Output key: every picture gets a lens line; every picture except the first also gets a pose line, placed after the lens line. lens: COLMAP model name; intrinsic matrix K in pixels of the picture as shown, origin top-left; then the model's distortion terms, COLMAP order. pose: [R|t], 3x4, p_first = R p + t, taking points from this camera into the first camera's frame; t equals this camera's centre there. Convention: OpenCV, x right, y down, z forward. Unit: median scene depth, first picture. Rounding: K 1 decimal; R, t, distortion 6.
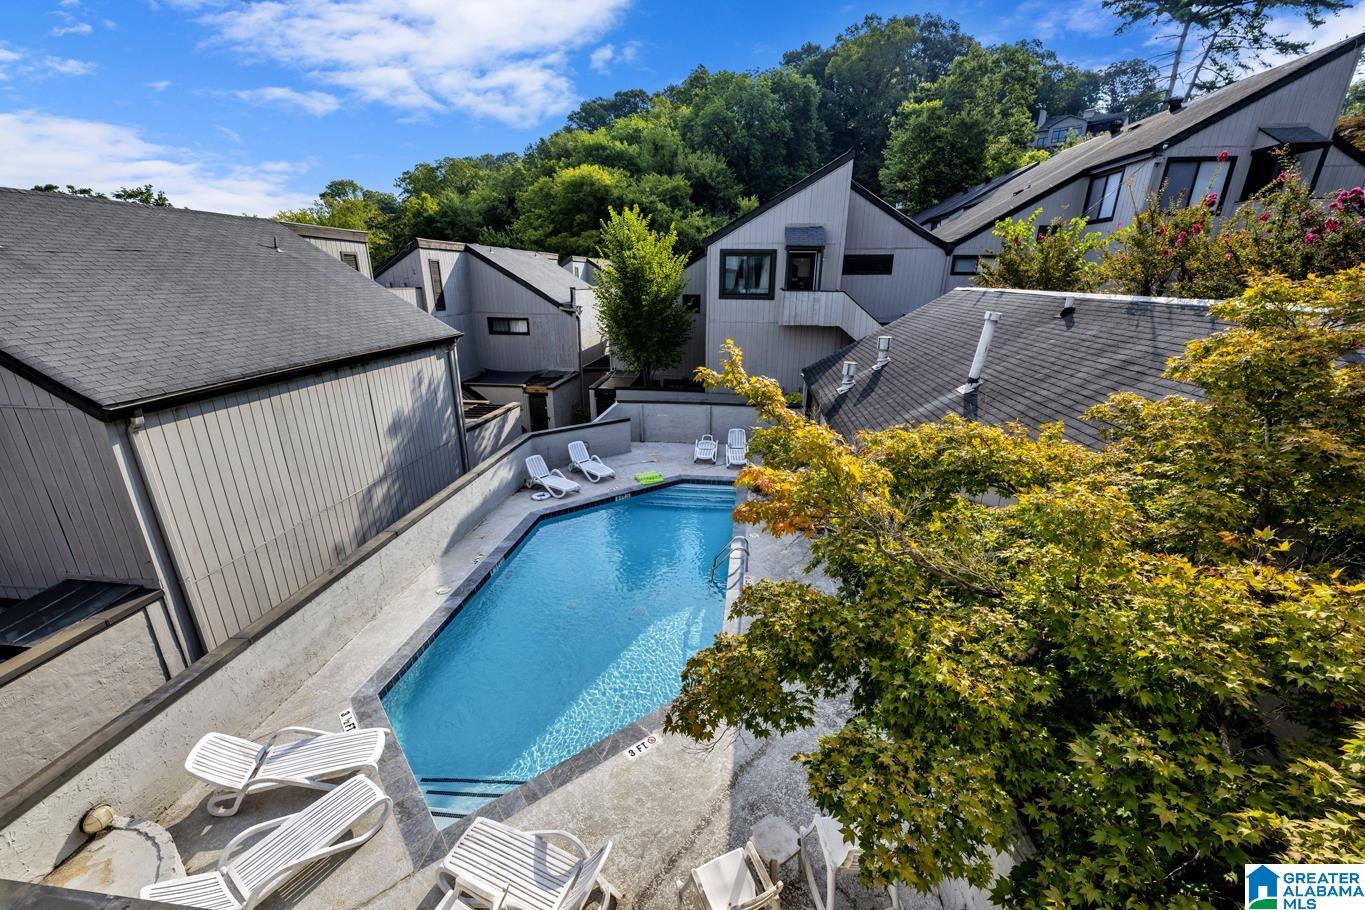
lens RADIAL K [[536.4, 0, 682.8], [0, 536.4, 460.5], [0, 0, 1]] dist [0.000775, 0.000096]
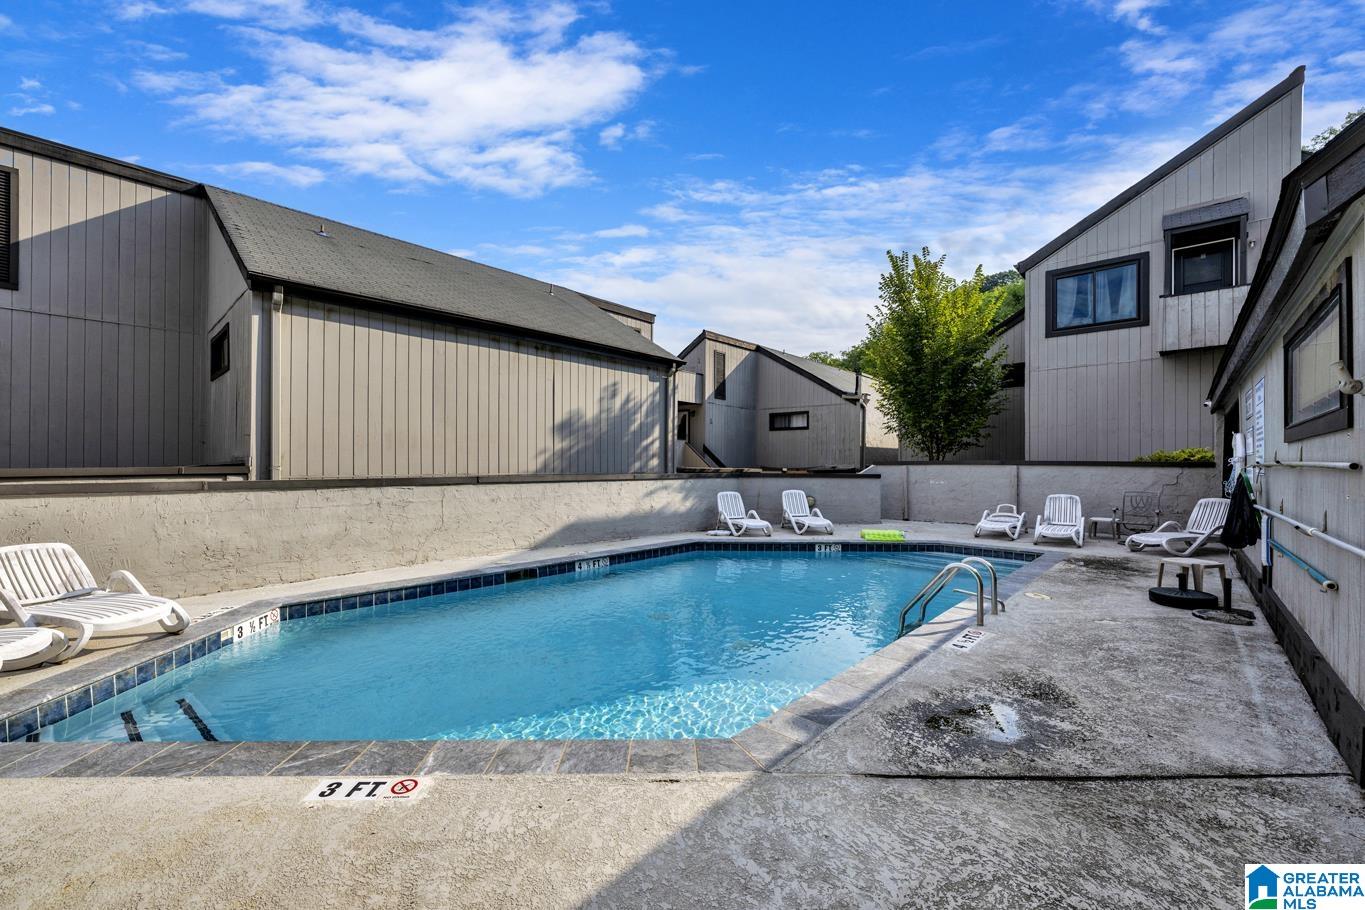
lens RADIAL K [[536.4, 0, 682.8], [0, 536.4, 460.5], [0, 0, 1]] dist [0.000775, 0.000096]
pose [[0.809412, -0.003008, -0.587233, 0.121597], [-0.192145, 0.943586, -0.269677, 0.164576], [0.554916, 0.331114, 0.763172, 0.329968]]
